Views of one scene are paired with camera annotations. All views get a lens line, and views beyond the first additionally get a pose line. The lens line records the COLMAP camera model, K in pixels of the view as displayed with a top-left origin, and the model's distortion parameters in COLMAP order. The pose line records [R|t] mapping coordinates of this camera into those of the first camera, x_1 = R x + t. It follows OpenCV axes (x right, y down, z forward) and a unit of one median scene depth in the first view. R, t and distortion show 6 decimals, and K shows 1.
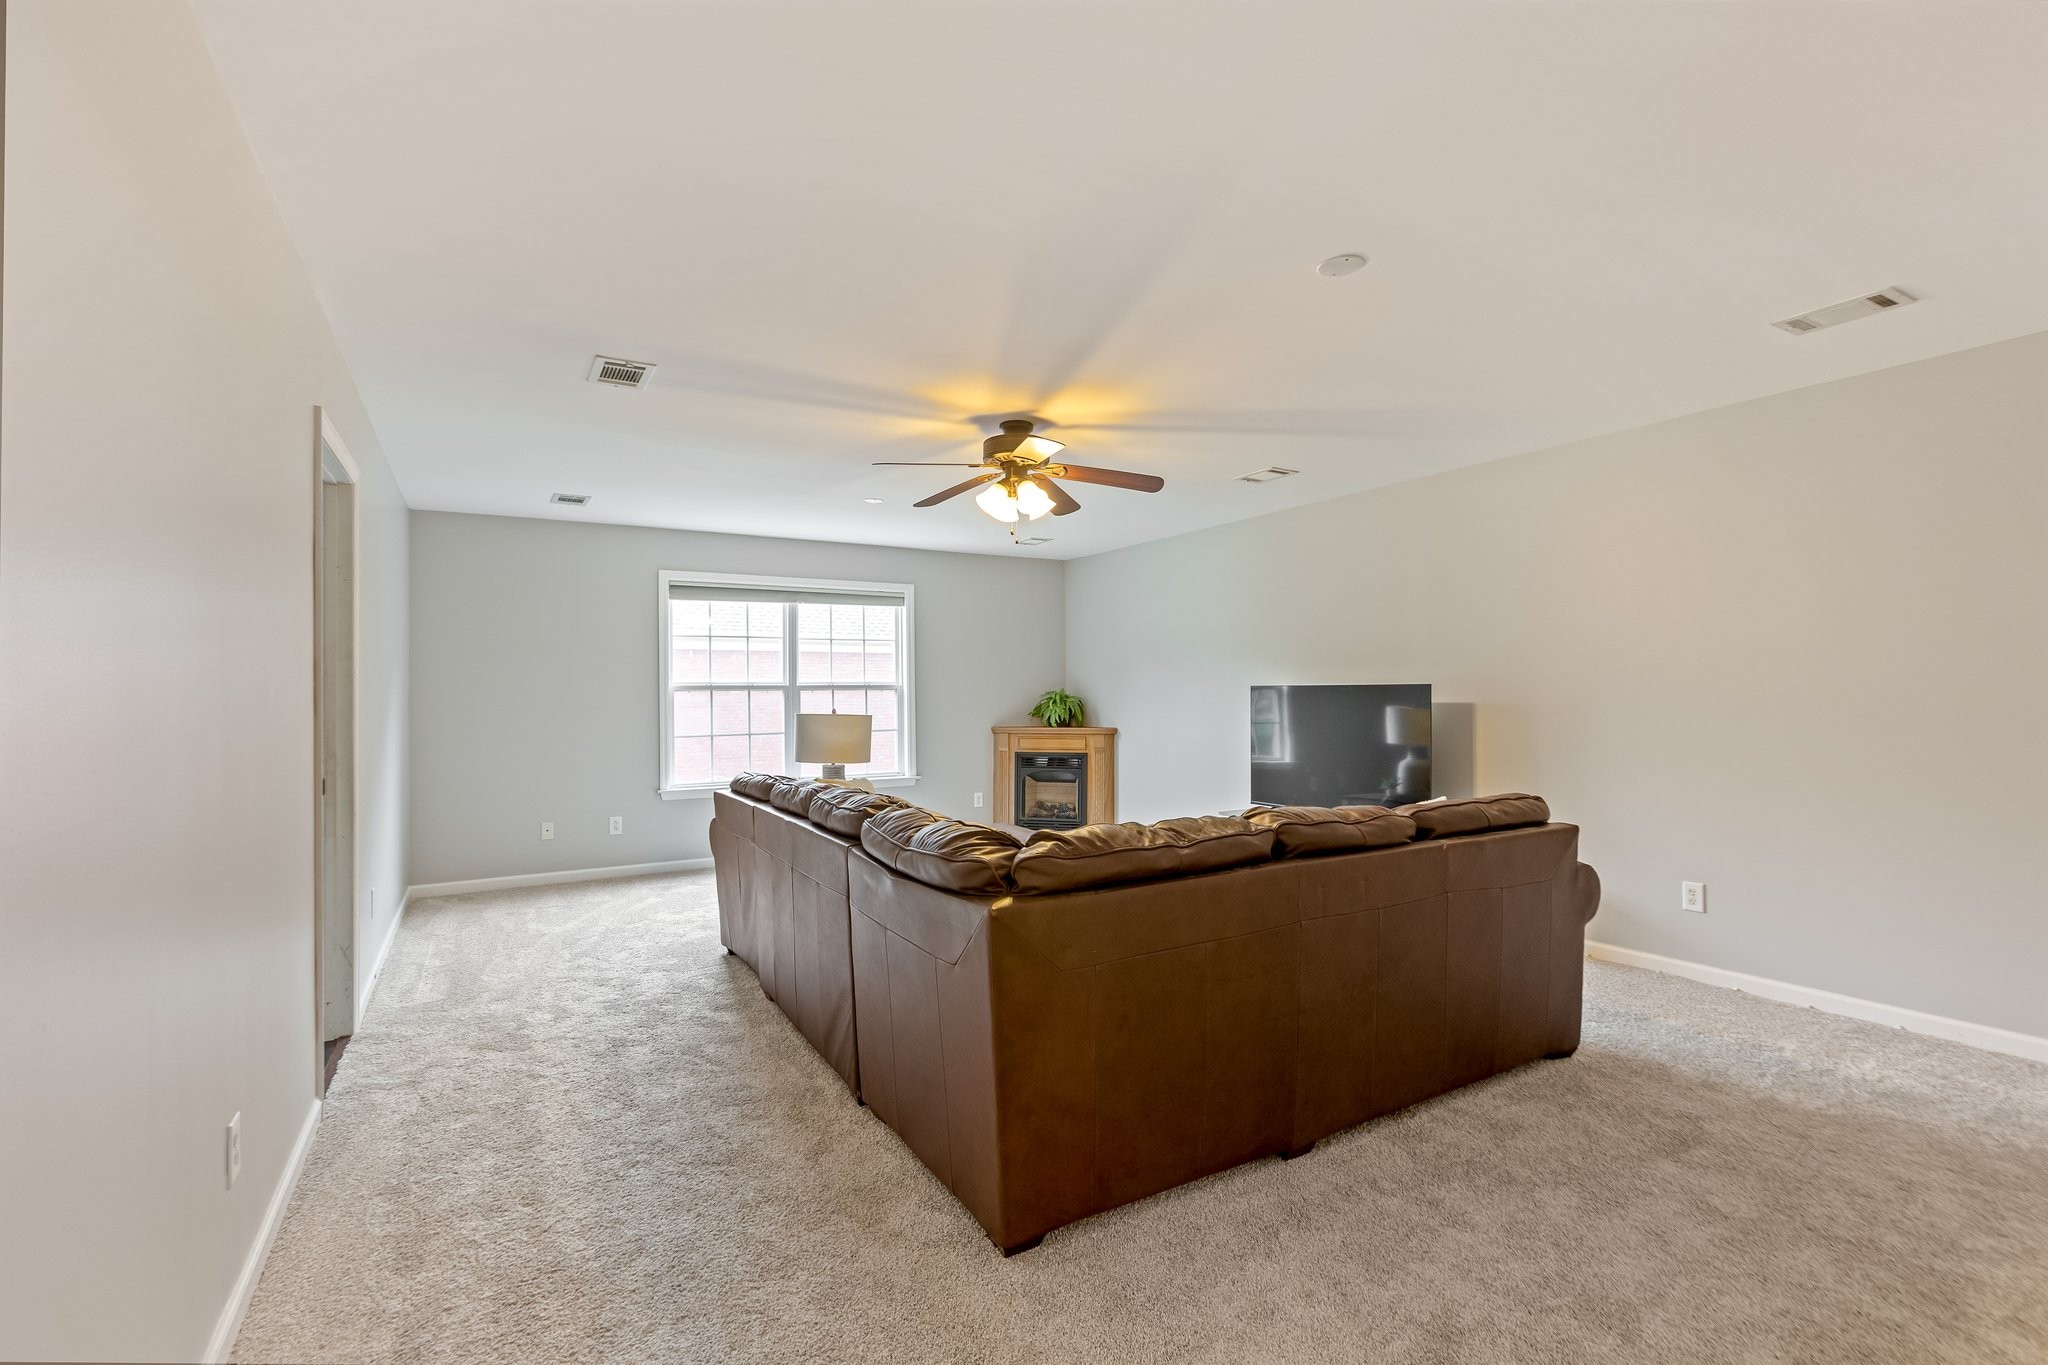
lens RADIAL K [[923.0, 0, 1021.5], [0, 923.0, 687.8], [0, 0, 1]] dist [0.000032, -0.000062]
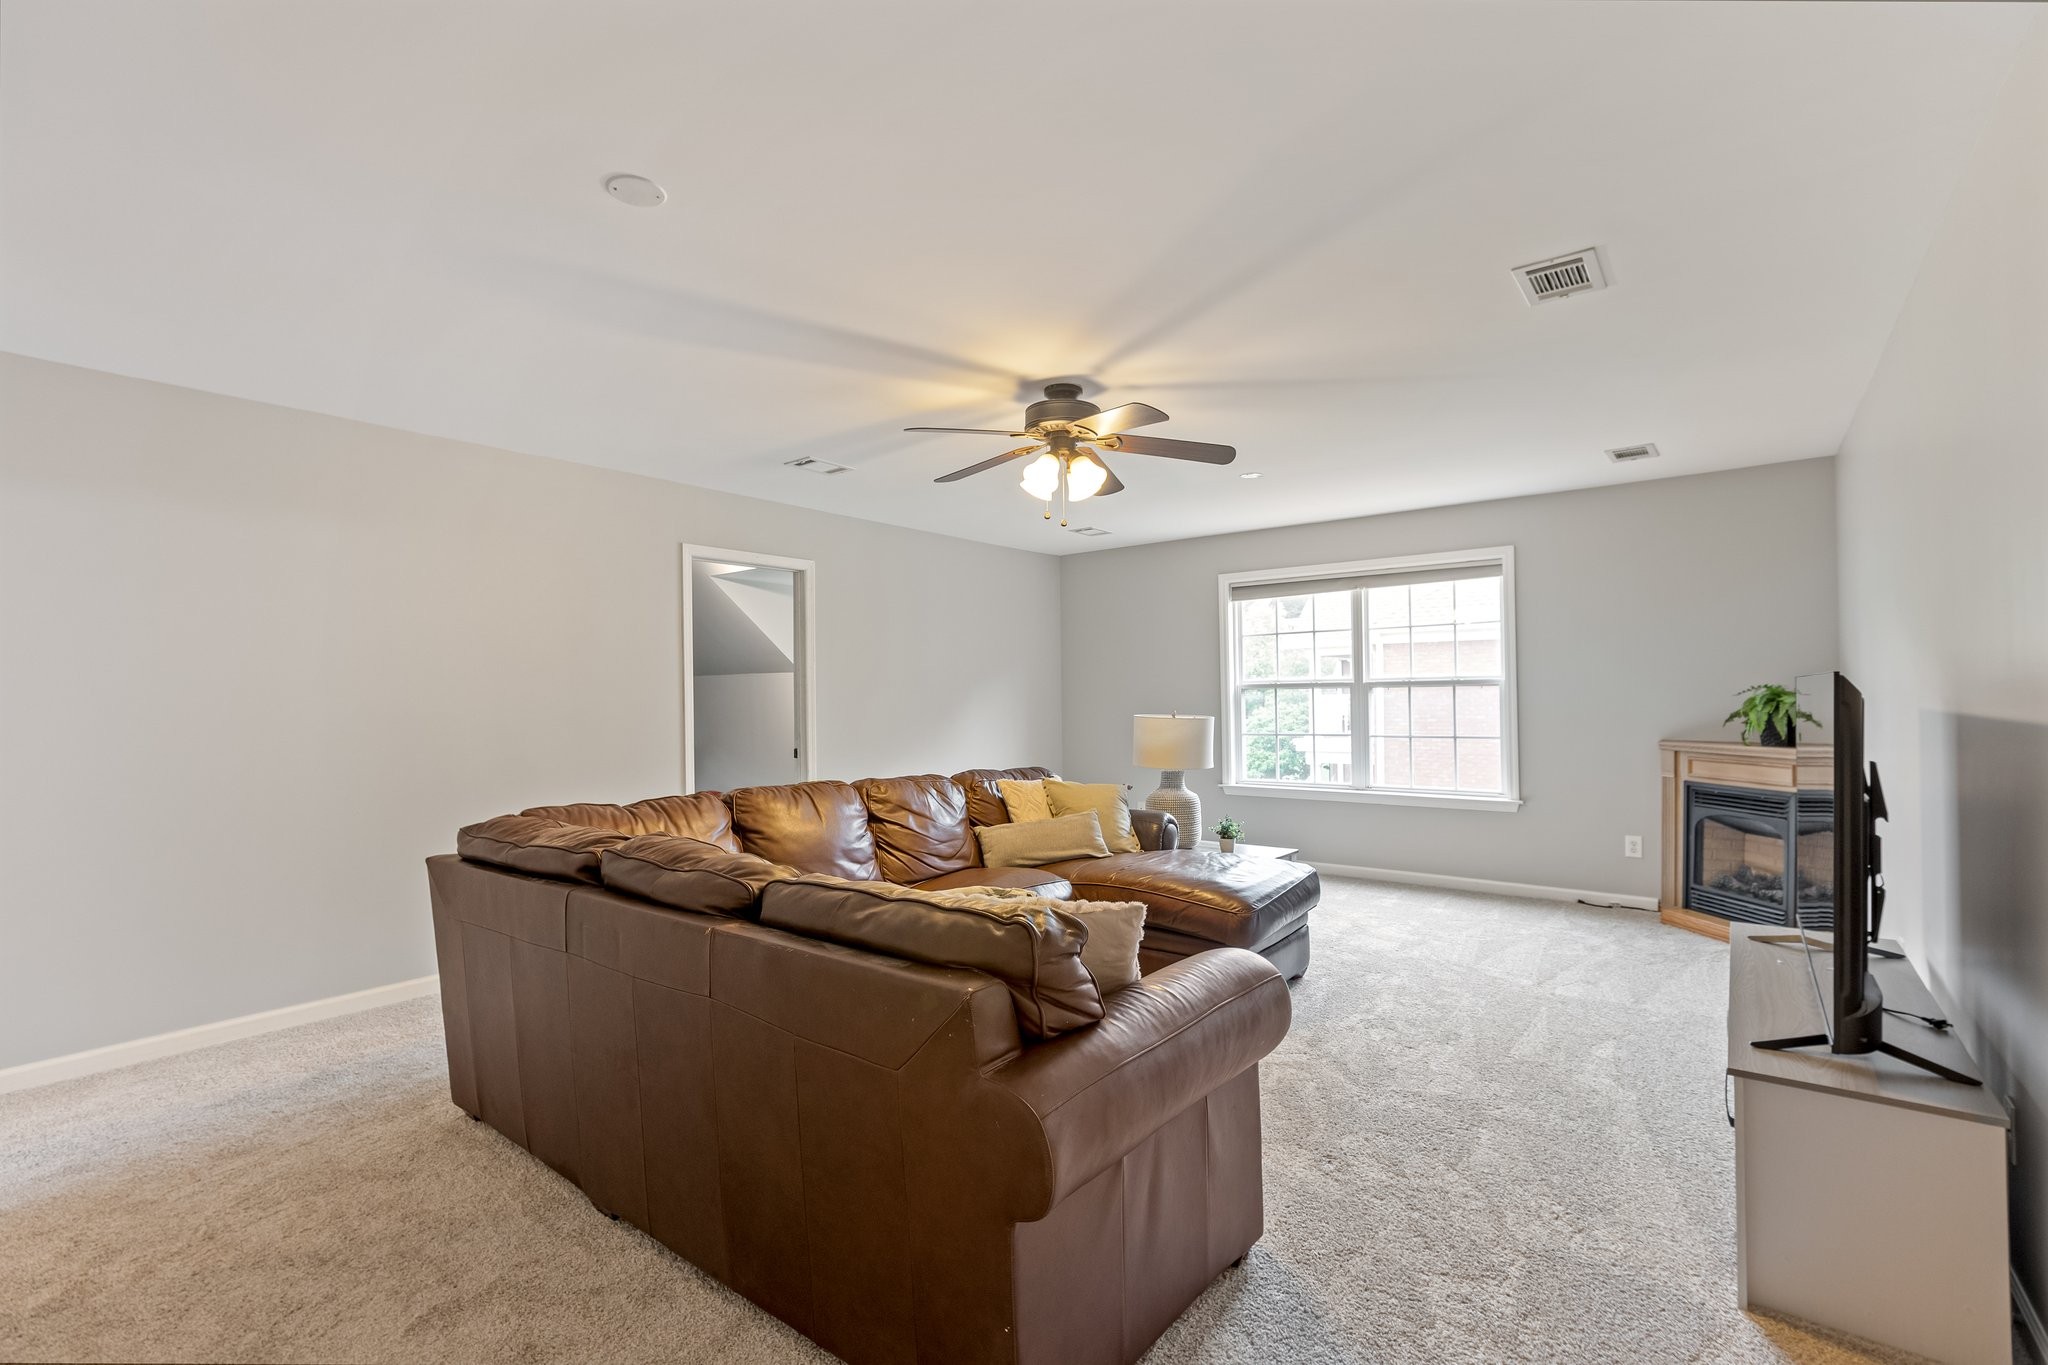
lens RADIAL K [[923.0, 0, 1021.5], [0, 923.0, 687.8], [0, 0, 1]] dist [0.000032, -0.000062]
pose [[0.363136, -0.005182, -0.931722, 0.454886], [0.013436, 0.999910, -0.000325, -0.001142], [0.931639, -0.012400, 0.363173, 0.366565]]
